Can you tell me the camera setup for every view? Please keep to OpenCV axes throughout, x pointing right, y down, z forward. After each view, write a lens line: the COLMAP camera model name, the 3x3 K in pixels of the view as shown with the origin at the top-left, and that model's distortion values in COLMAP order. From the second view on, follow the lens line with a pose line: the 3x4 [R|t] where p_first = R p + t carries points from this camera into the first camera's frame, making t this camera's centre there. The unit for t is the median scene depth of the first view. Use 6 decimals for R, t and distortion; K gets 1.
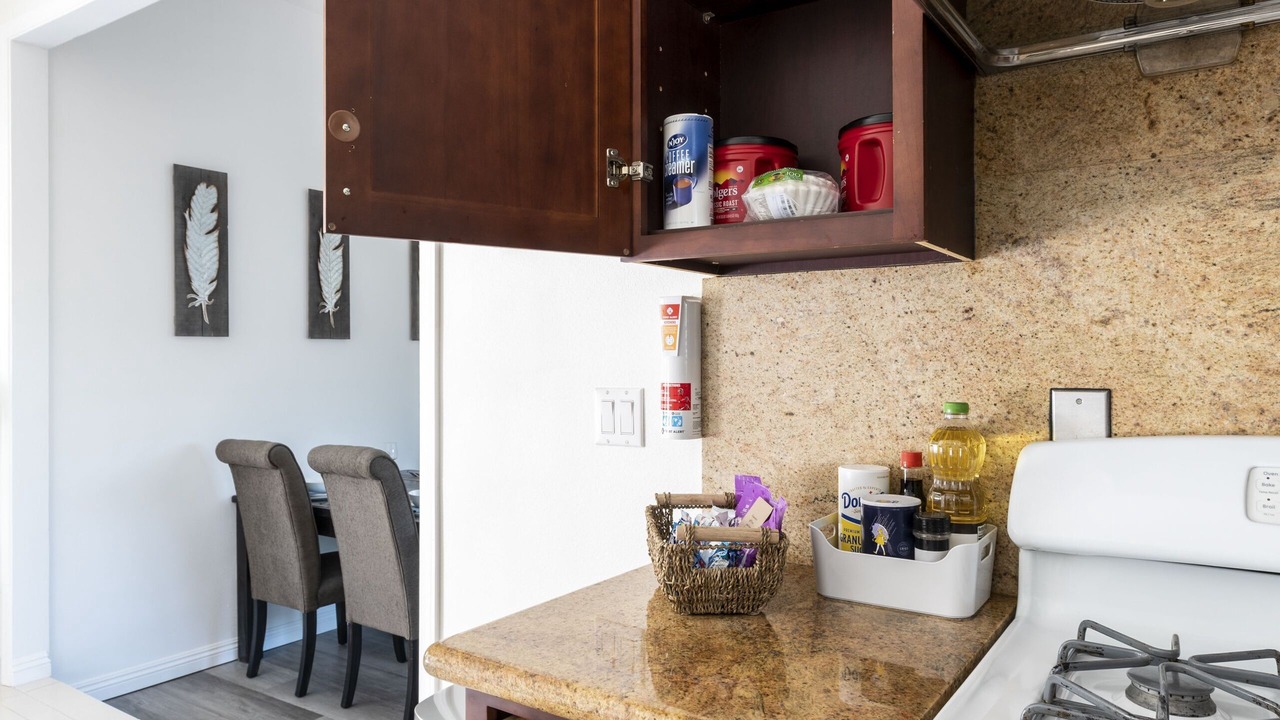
lens RADIAL K [[847.5, 0, 638.9], [0, 847.5, 352.9], [0, 0, 1]] dist [-0.000734, 0.000387]
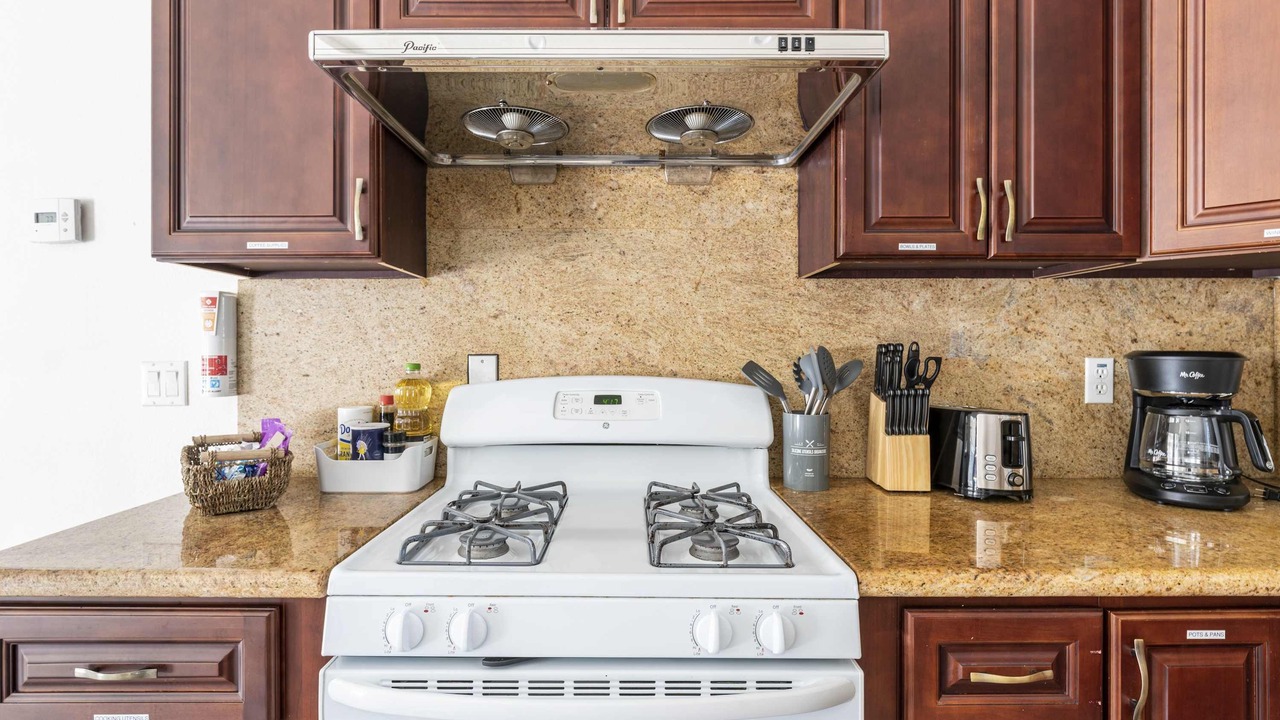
lens RADIAL K [[594.2, 0, 624.7], [0, 594.2, 350.2], [0, 0, 1]] dist [-0.002943, -0.000215]
pose [[0.828227, -0.000478, 0.560392, 0.069885], [-0.002059, 0.999990, 0.003897, 0.027819], [-0.560389, -0.004381, 0.828218, -0.188293]]
